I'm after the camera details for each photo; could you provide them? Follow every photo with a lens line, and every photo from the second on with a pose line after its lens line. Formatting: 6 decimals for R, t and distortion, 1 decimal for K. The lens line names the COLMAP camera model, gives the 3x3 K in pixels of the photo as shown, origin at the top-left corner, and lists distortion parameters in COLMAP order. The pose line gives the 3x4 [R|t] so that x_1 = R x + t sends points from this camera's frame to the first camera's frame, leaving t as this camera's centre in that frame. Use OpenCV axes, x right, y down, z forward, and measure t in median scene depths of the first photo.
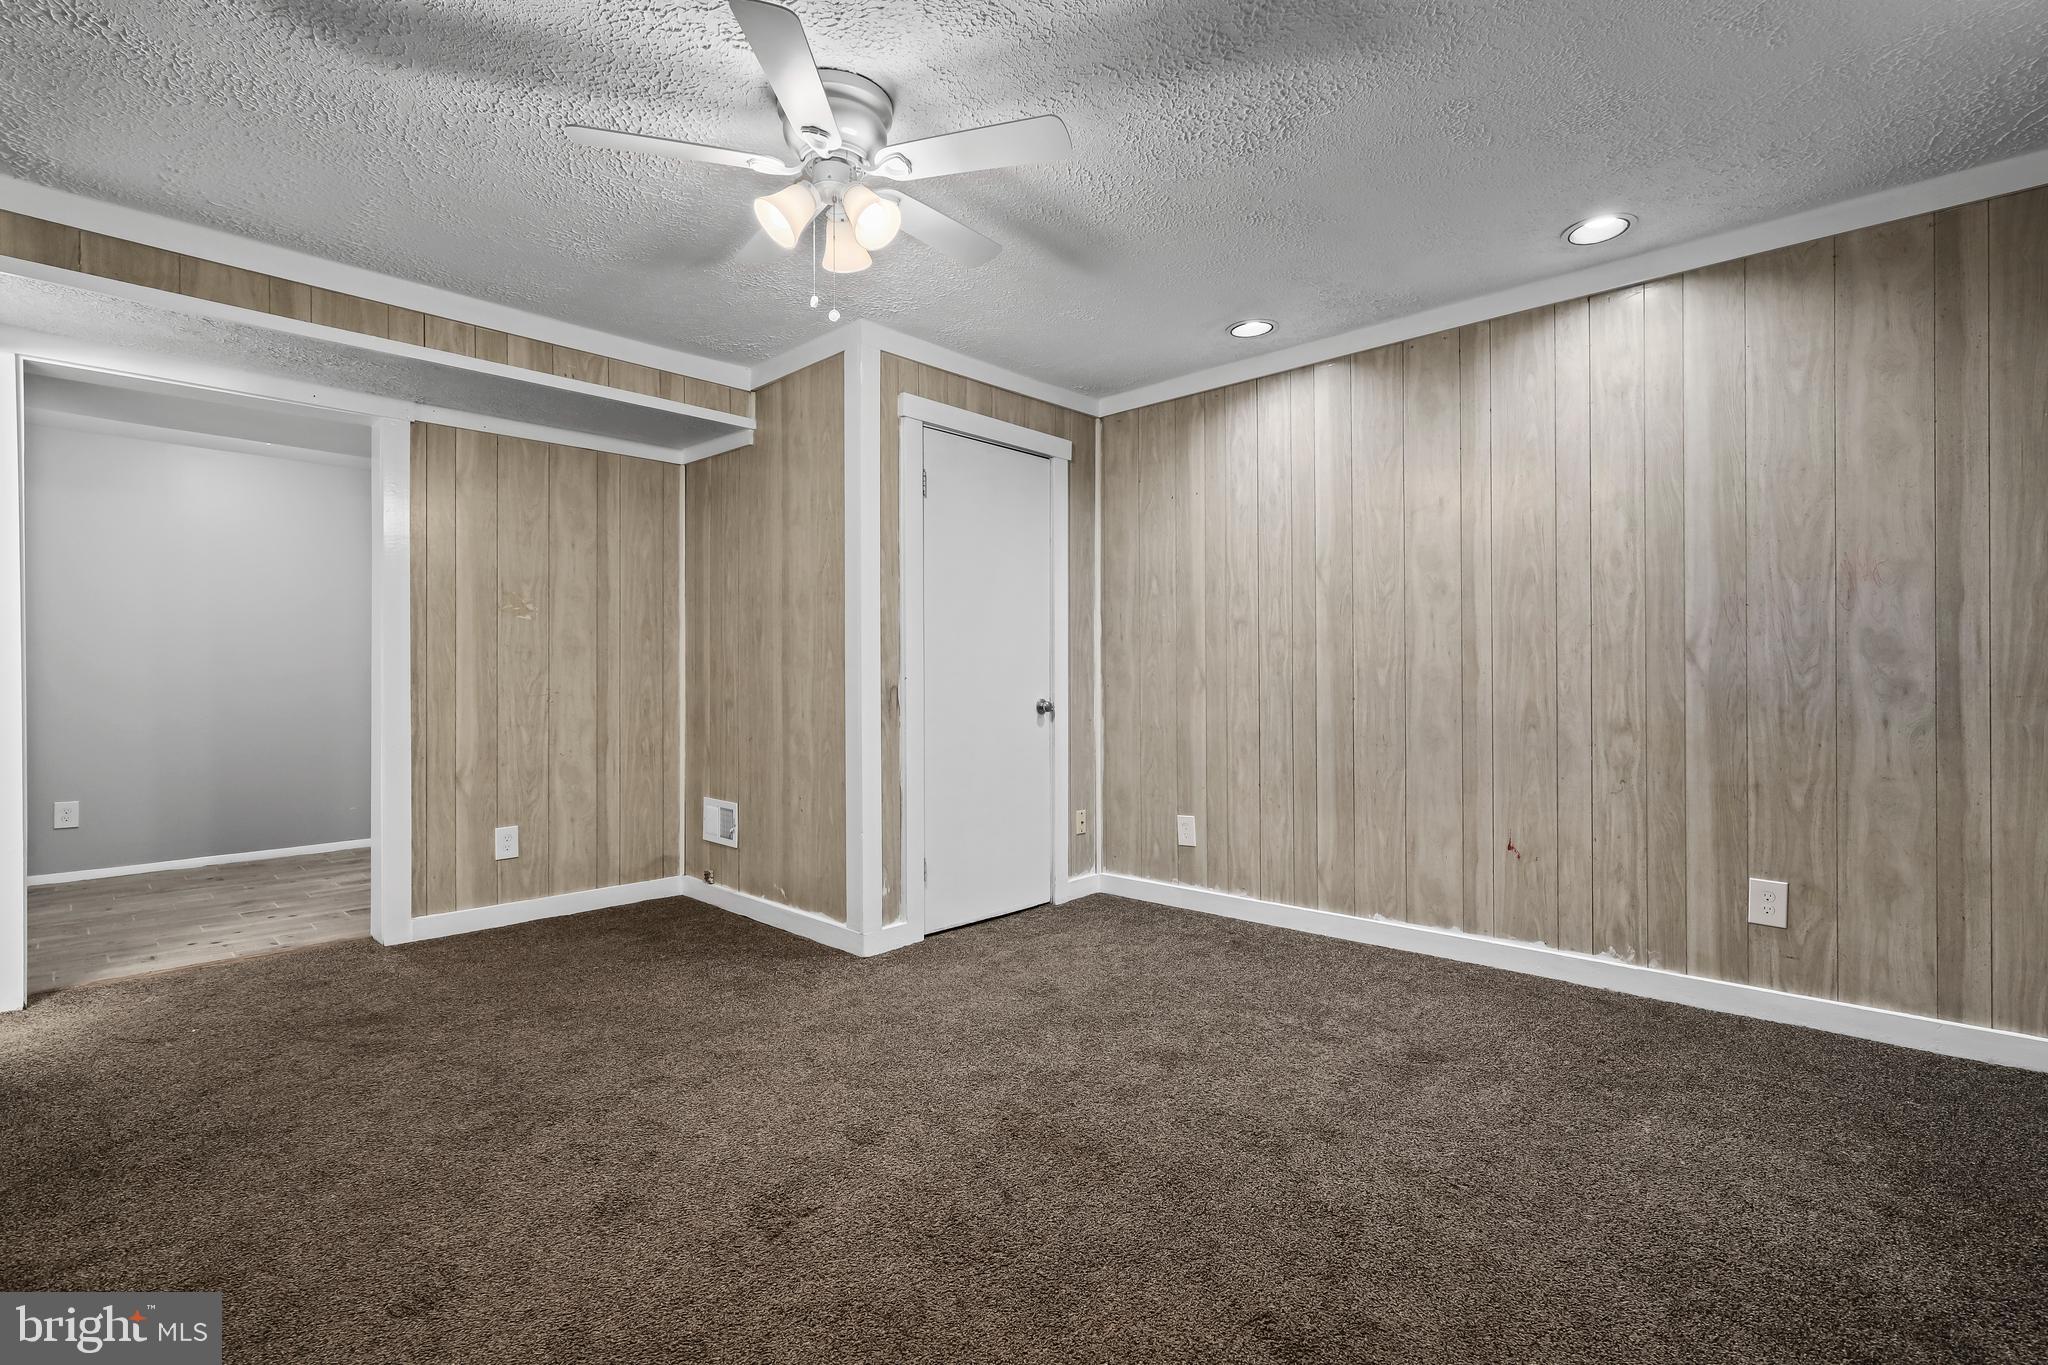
lens RADIAL K [[928.9, 0, 1024.7], [0, 928.9, 684.2], [0, 0, 1]] dist [0.000752, 0.000091]
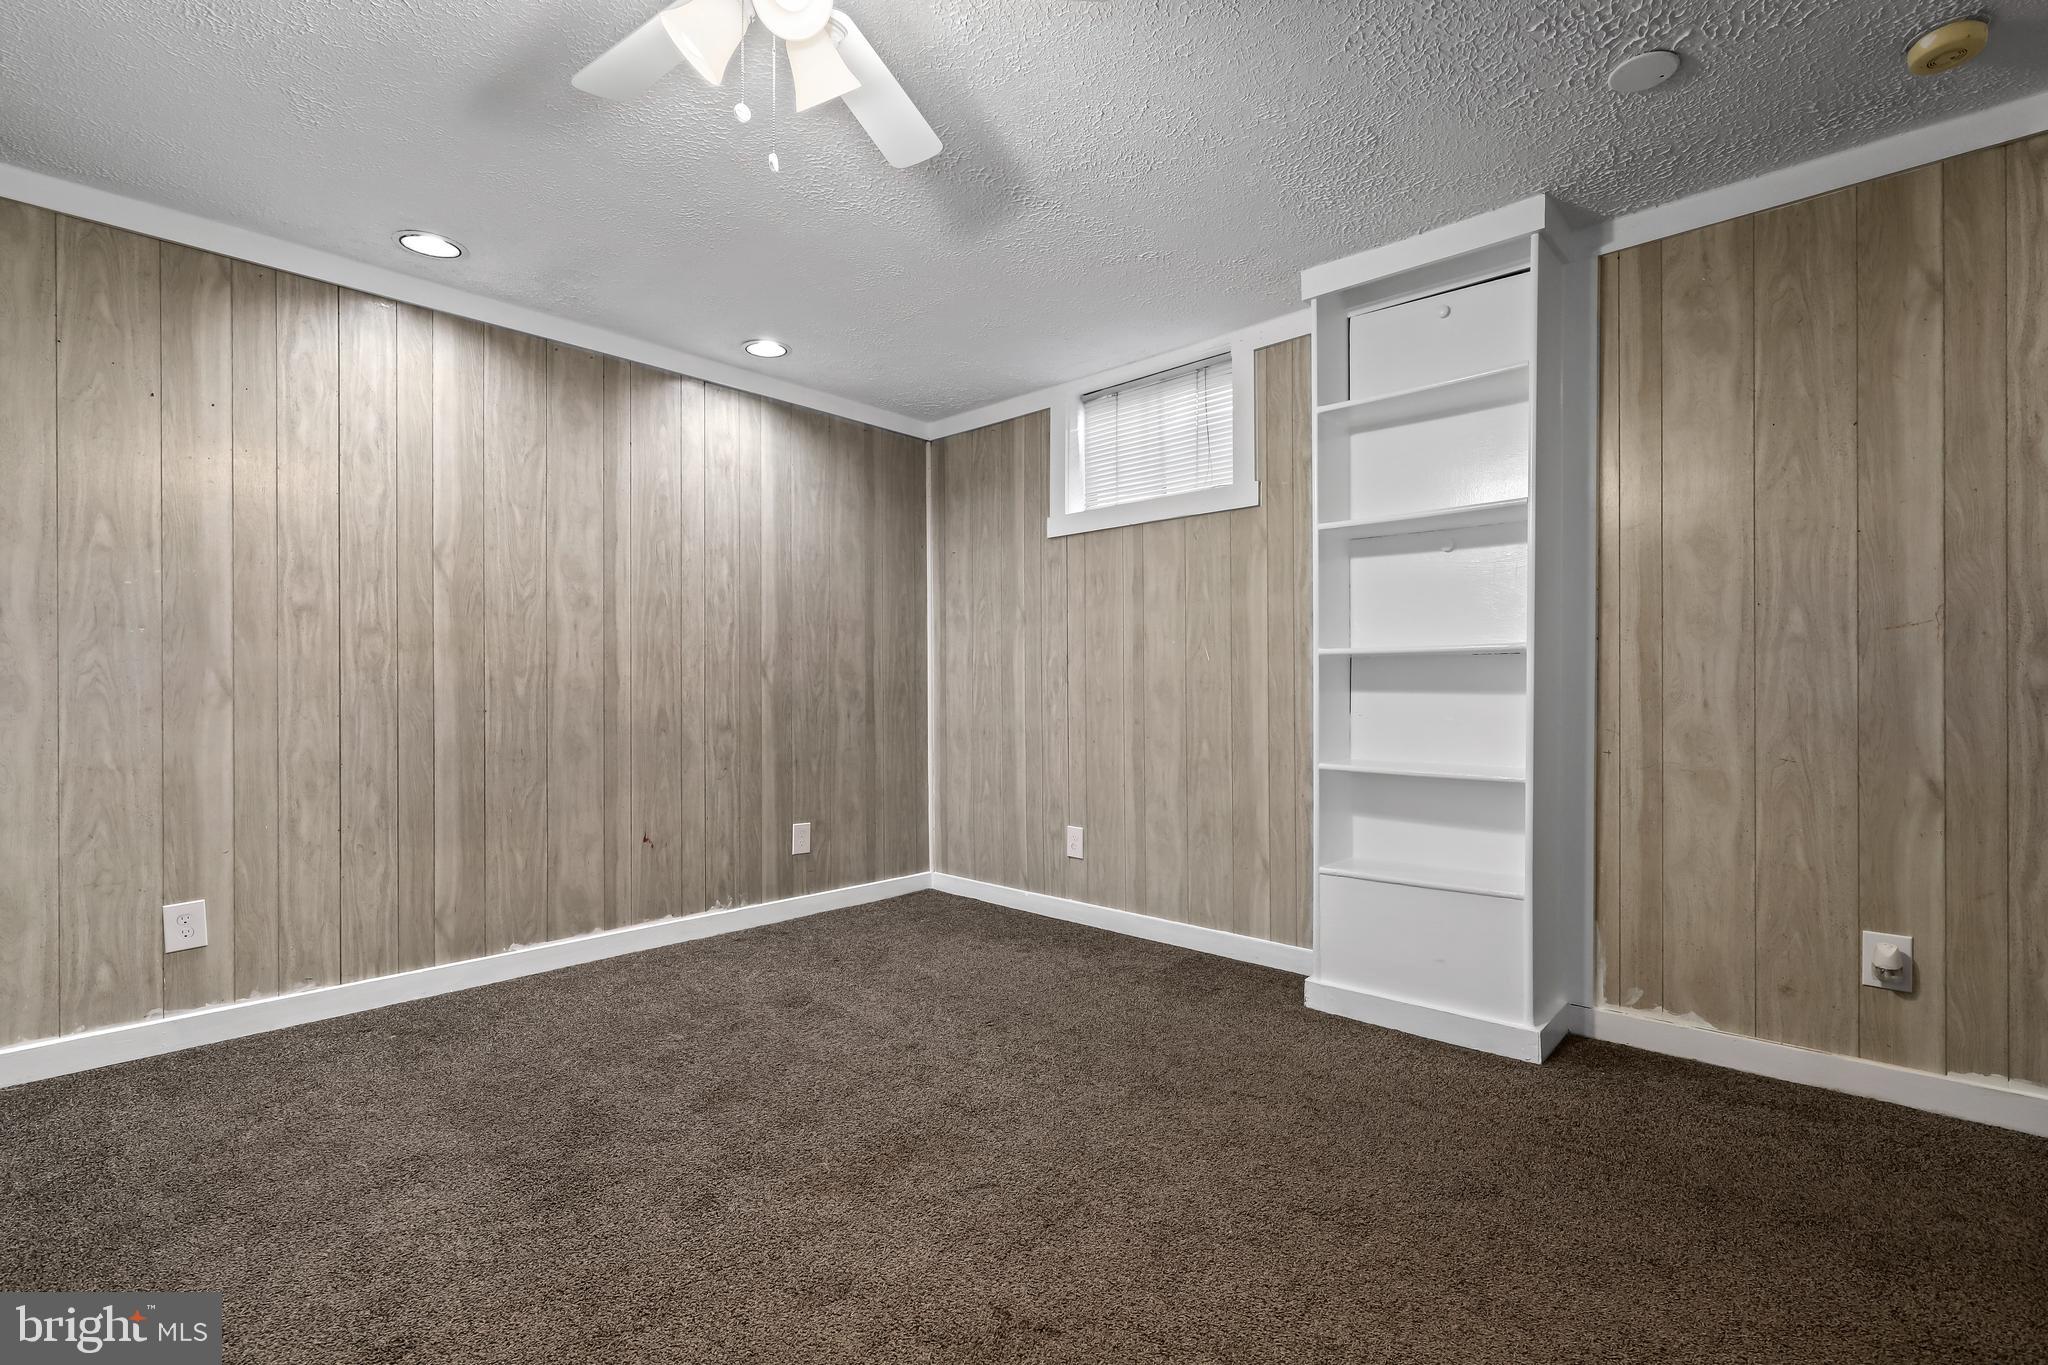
lens RADIAL K [[931.8, 0, 1024.4], [0, 931.8, 690.0], [0, 0, 1]] dist [-0.000887, -0.000122]
pose [[-0.003621, 0.003586, 0.999987, -0.540349], [0.006109, 0.999975, -0.003564, 0.001923], [-0.999975, 0.006096, -0.003643, 0.491011]]
